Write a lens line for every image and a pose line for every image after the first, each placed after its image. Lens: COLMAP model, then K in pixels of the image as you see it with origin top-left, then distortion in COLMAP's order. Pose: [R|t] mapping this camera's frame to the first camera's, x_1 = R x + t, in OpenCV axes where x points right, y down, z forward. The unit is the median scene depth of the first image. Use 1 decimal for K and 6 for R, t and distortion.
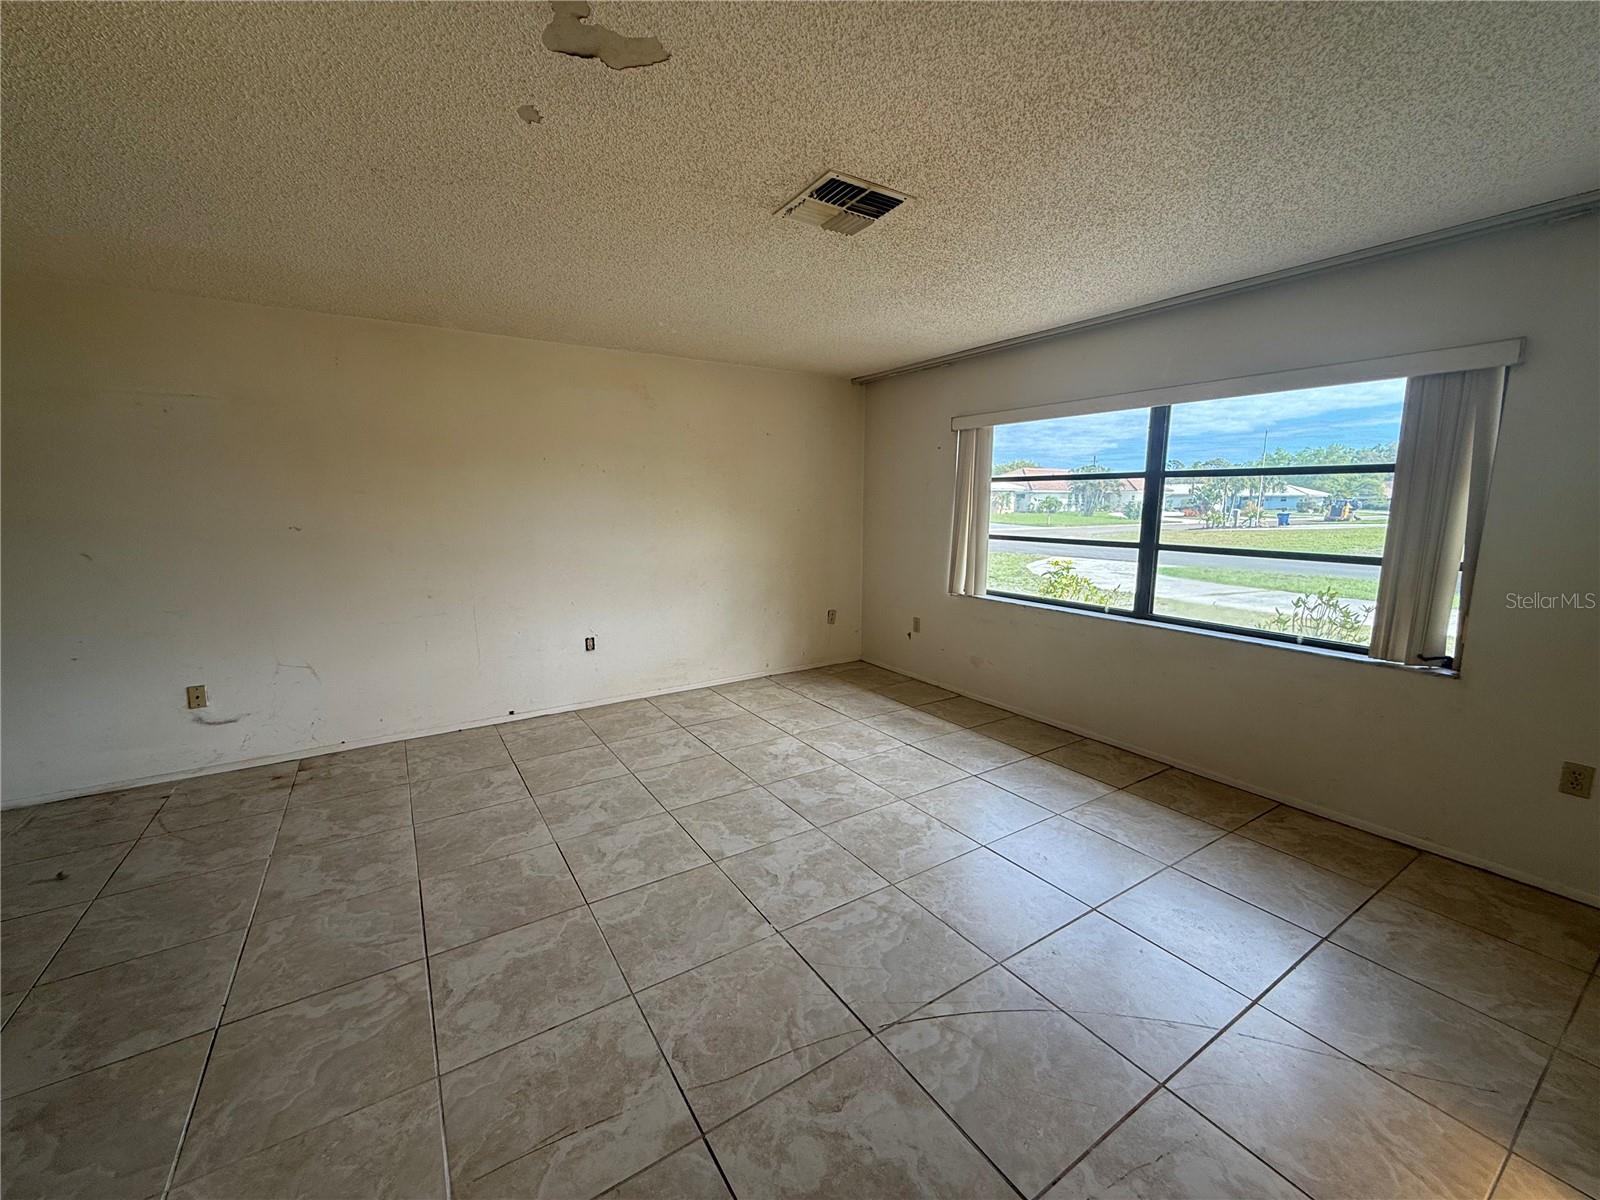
lens RADIAL K [[637.9, 0, 792.8], [0, 637.9, 601.5], [0, 0, 1]] dist [-0.002526, 0.000591]
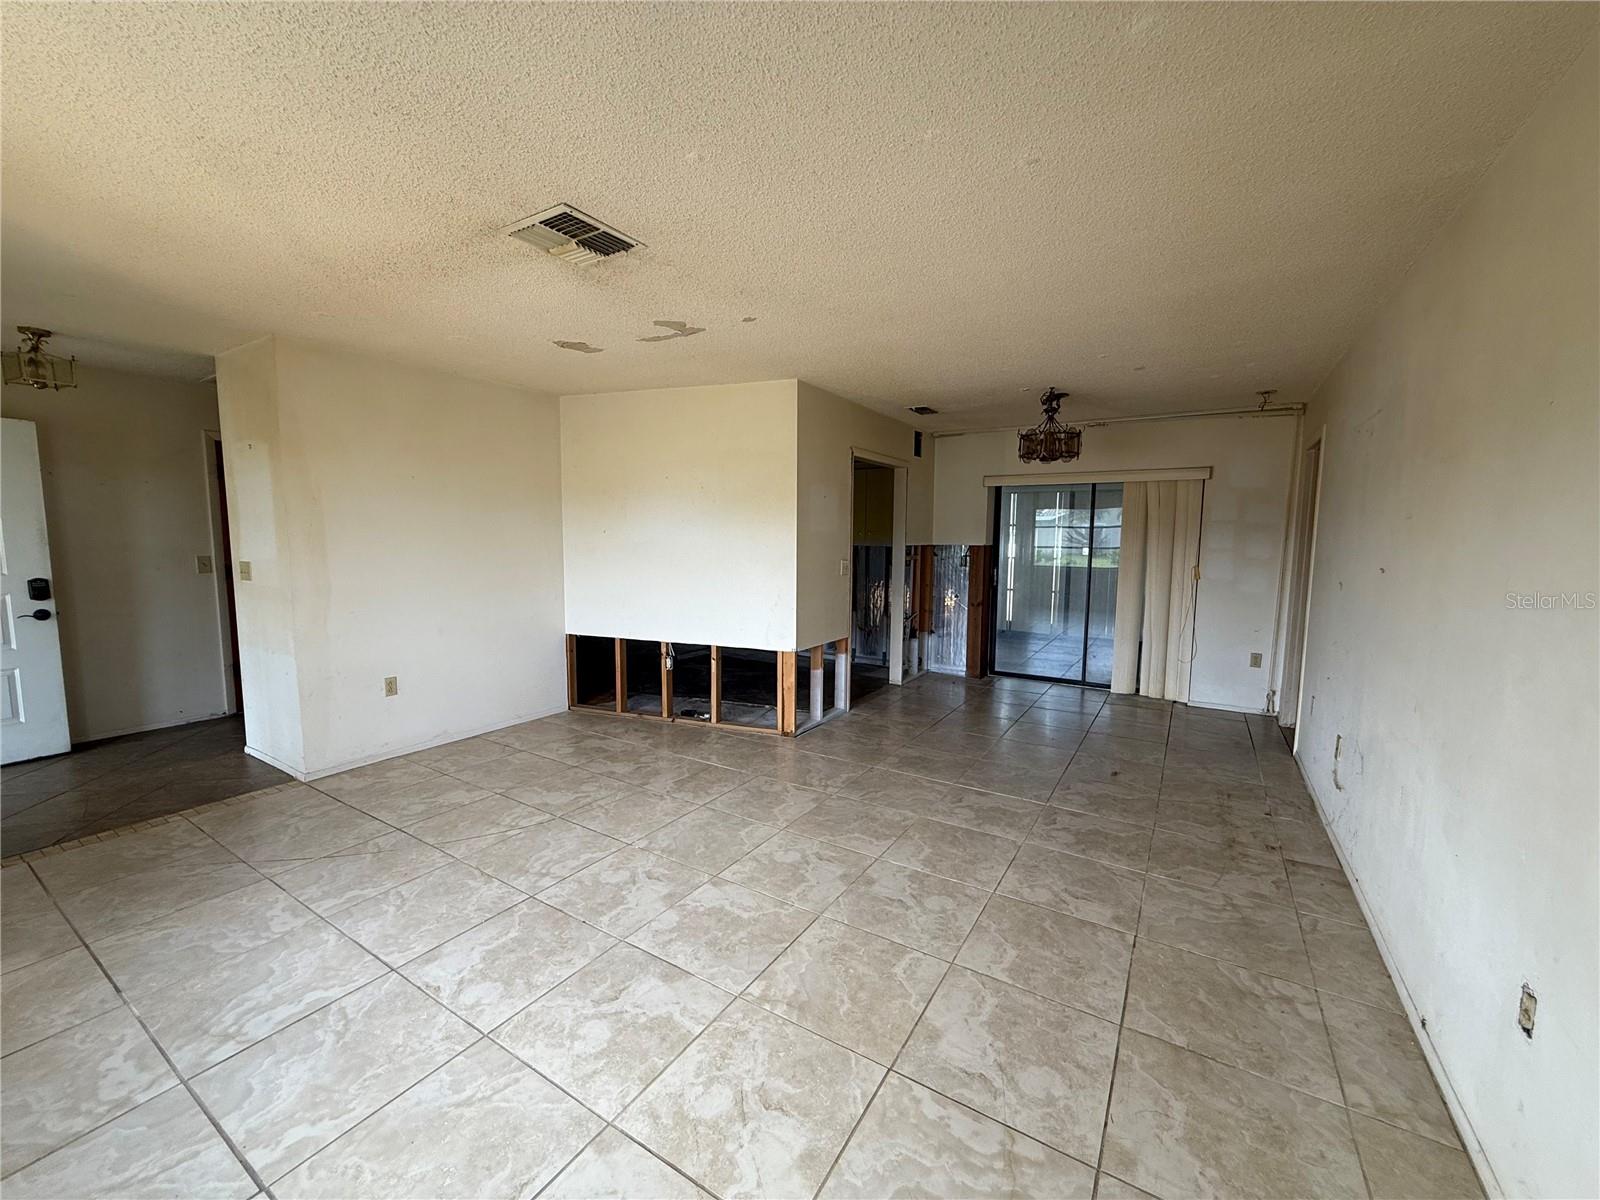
lens RADIAL K [[637.9, 0, 795.6], [0, 637.9, 595.1], [0, 0, 1]] dist [-0.002526, 0.000591]
pose [[-0.903553, 0.033319, -0.427178, 0.147324], [-0.075735, 0.968856, 0.235761, -0.225618], [0.421729, 0.245375, -0.872889, 1.475205]]
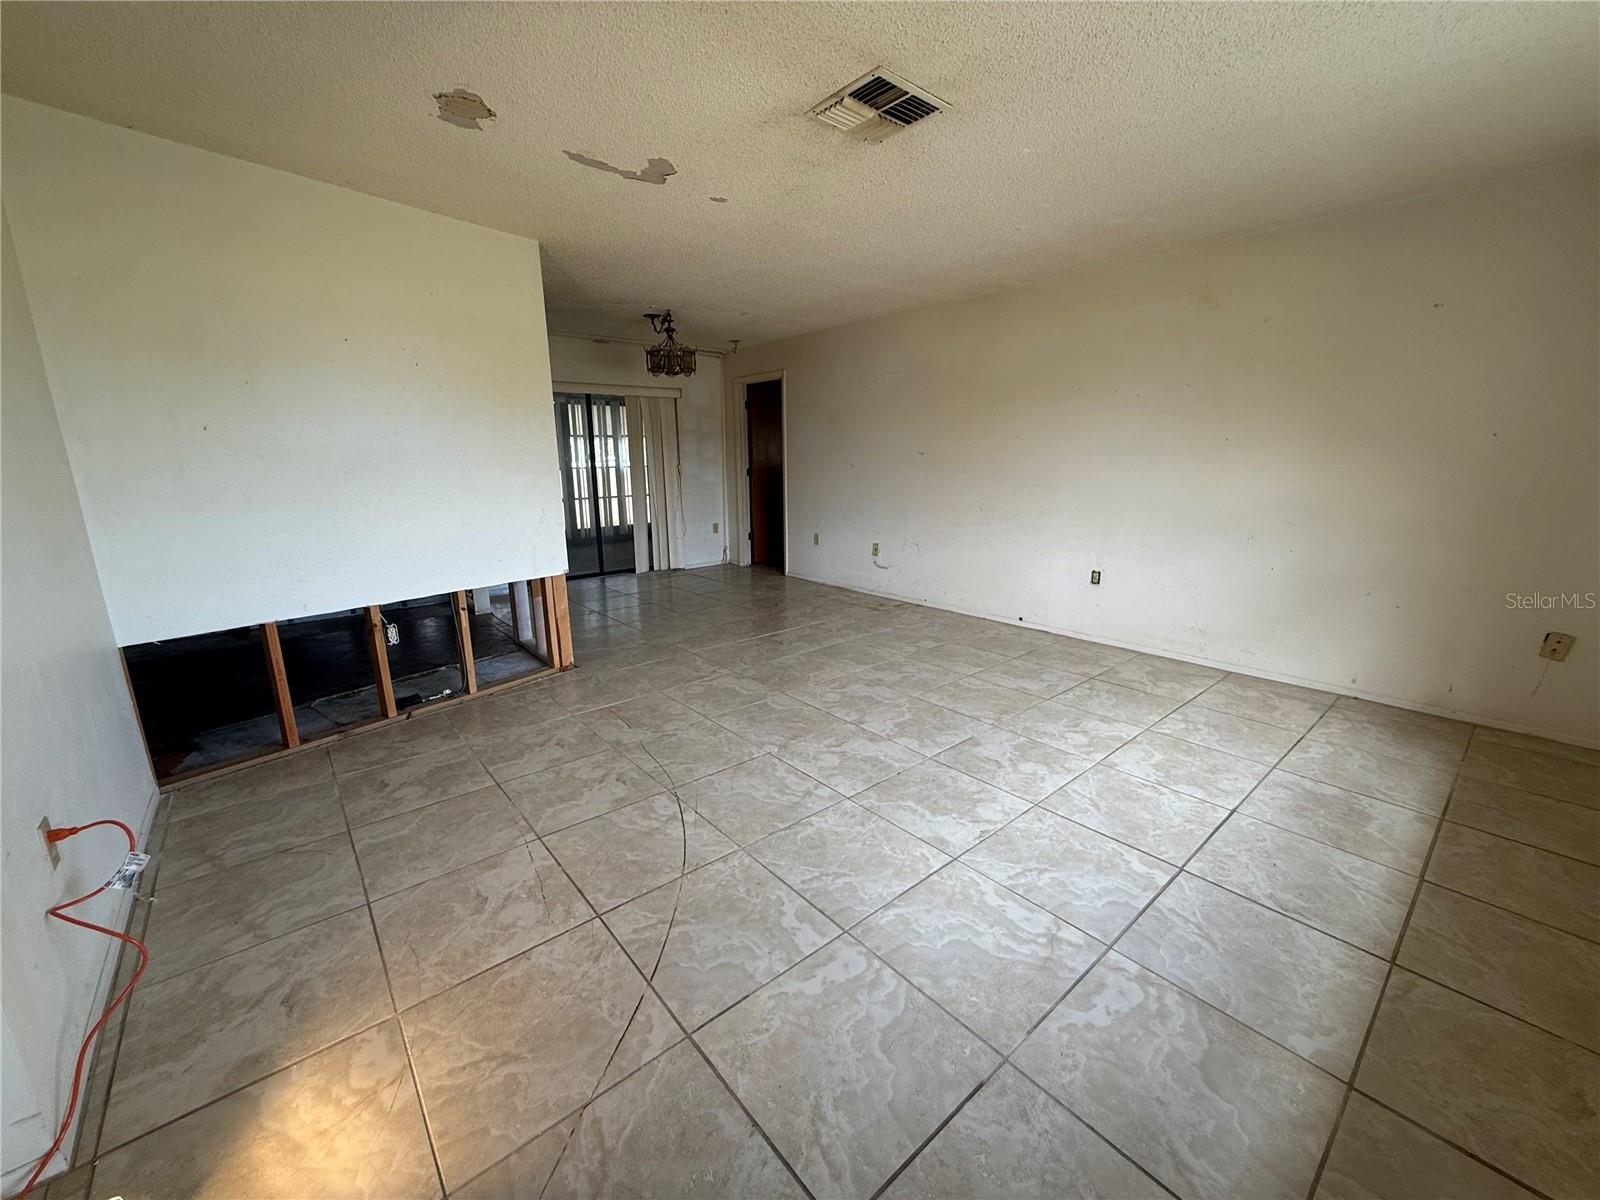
lens RADIAL K [[637.9, 0, 798.5], [0, 637.9, 597.1], [0, 0, 1]] dist [-0.002526, 0.000591]
pose [[0.133440, 0.220163, -0.966293, 0.802377], [-0.148468, 0.968451, 0.200152, -0.045884], [0.979873, 0.116755, 0.161917, 0.543210]]
